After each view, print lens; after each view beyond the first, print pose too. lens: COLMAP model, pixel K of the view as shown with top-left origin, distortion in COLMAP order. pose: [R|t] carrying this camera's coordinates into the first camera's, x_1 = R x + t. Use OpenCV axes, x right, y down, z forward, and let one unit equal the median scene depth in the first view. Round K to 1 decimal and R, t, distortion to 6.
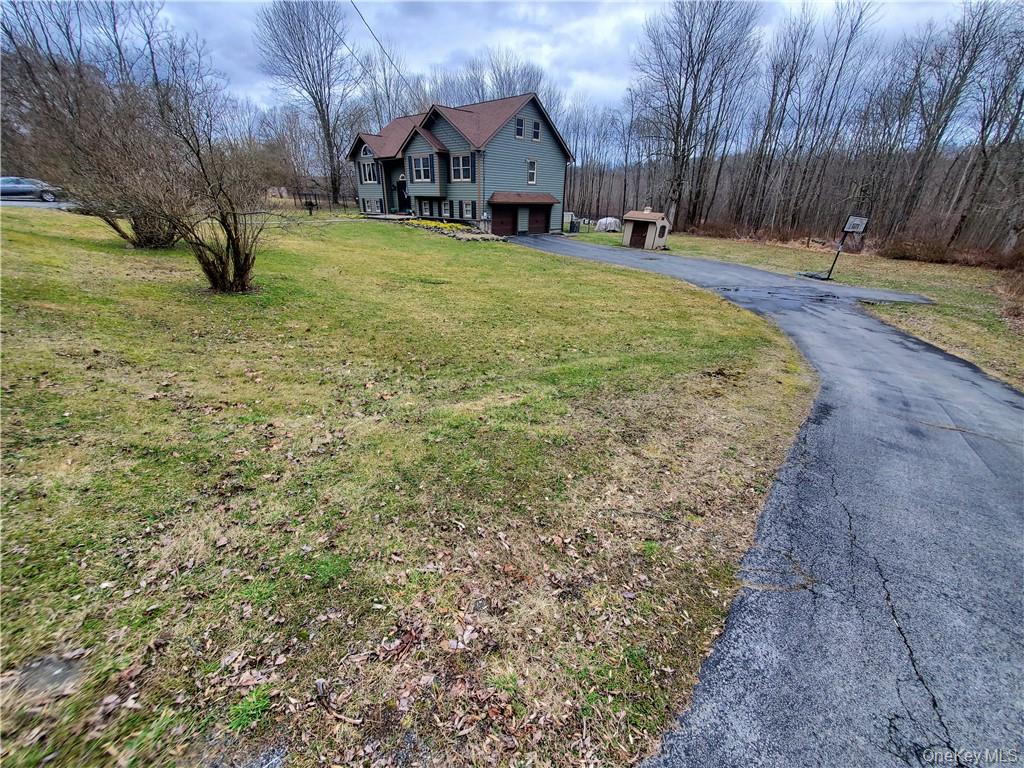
lens RADIAL K [[408.6, 0, 511.9], [0, 408.6, 393.4], [0, 0, 1]] dist [0.010939, -0.000180]
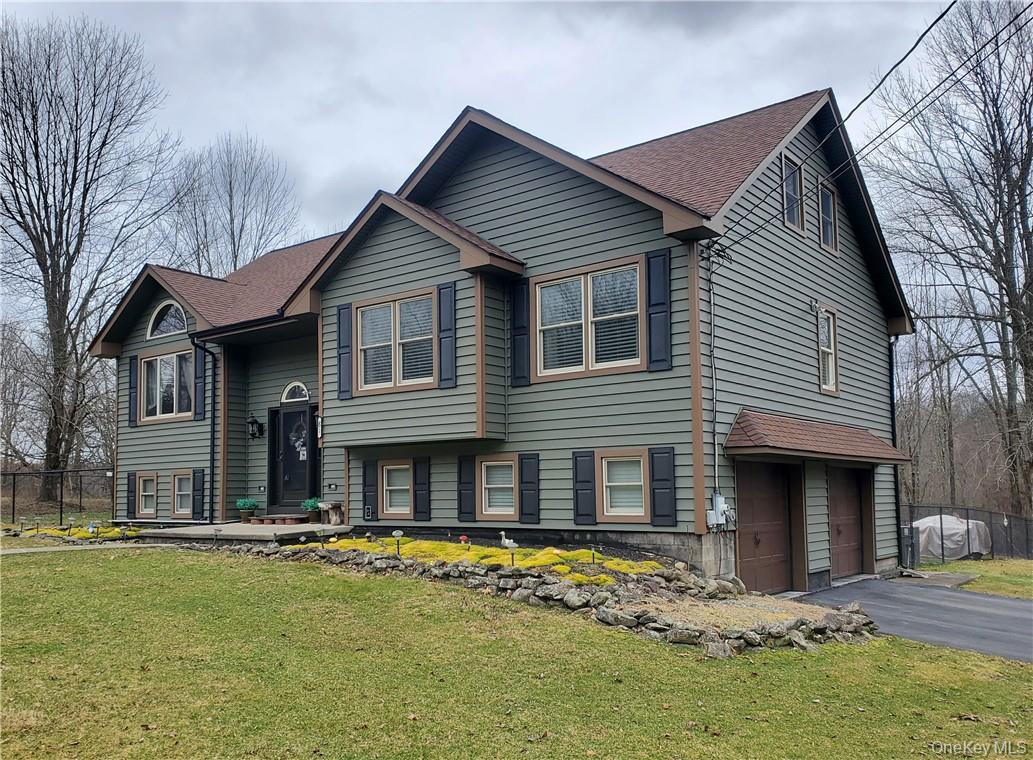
lens RADIAL K [[872.2, 0, 481.7], [0, 872.2, 441.8], [0, 0, 1]] dist [0.077223, 0.021936]
pose [[0.998313, -0.023920, 0.052902, -0.193906], [0.046365, 0.876887, -0.478456, -0.242112], [-0.034944, 0.480102, 0.876517, 0.562906]]
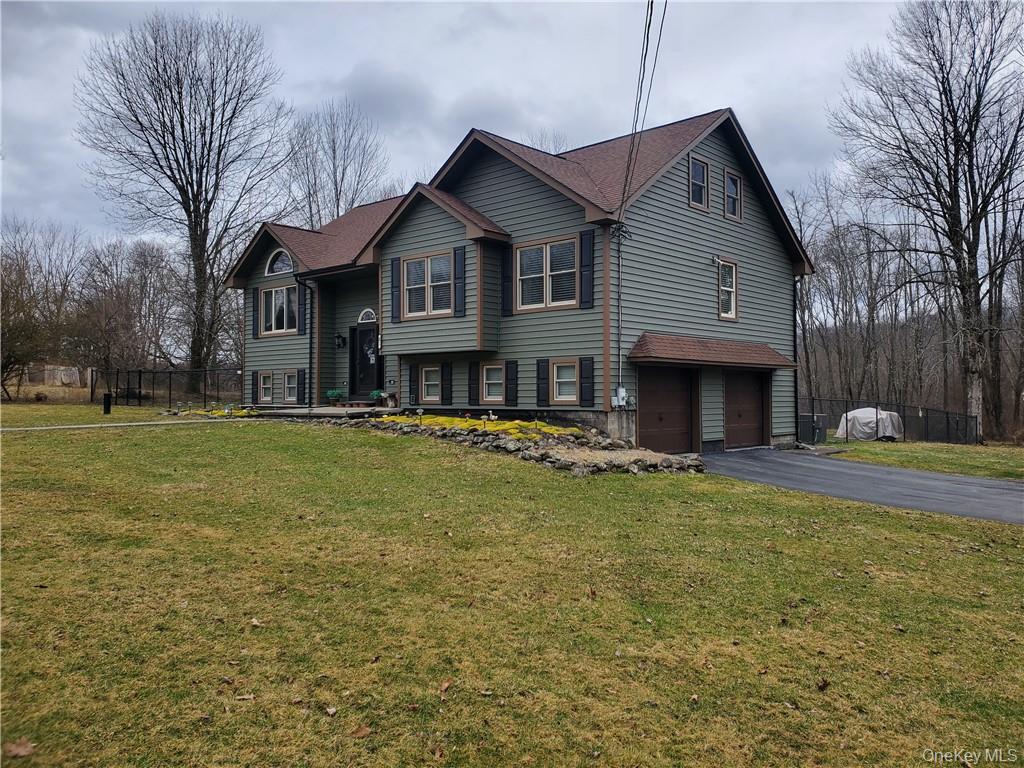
lens RADIAL K [[784.1, 0, 543.1], [0, 784.1, 370.3], [0, 0, 1]] dist [0.114641, -0.026671]
pose [[0.999677, -0.019067, 0.016811, -0.129290], [0.024620, 0.890824, -0.453681, -0.160831], [-0.006325, 0.453948, 0.891006, 0.408024]]
